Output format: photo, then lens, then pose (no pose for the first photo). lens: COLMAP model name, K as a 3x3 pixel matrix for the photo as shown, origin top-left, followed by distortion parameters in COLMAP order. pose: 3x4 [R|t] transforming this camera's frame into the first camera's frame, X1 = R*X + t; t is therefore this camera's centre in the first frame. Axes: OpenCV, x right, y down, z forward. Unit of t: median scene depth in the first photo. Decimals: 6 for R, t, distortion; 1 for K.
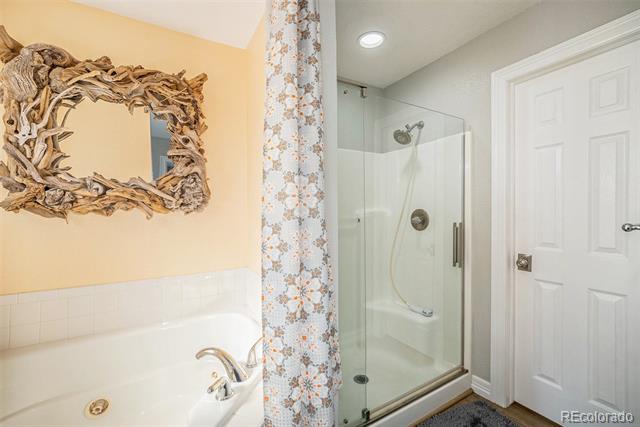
lens RADIAL K [[267.3, 0, 315.3], [0, 267.3, 216.0], [0, 0, 1]] dist [-0.013344, -0.001275]
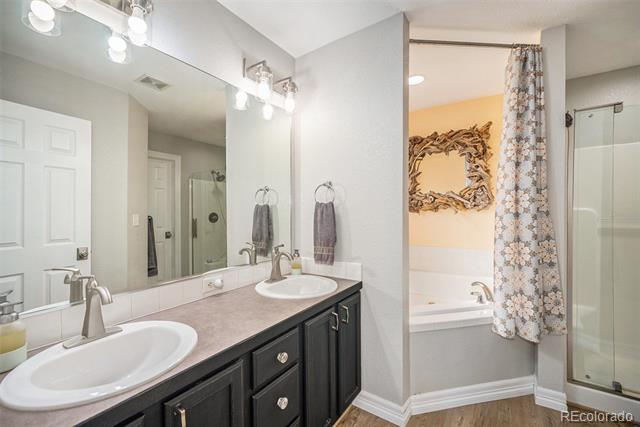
lens RADIAL K [[267.3, 0, 316.4], [0, 267.3, 213.6], [0, 0, 1]] dist [-0.013344, -0.001275]
pose [[0.431846, 0.010499, -0.901886, 0.620005], [-0.014184, 0.999888, 0.004848, 0.013934], [0.901836, 0.010699, 0.431946, -0.653683]]
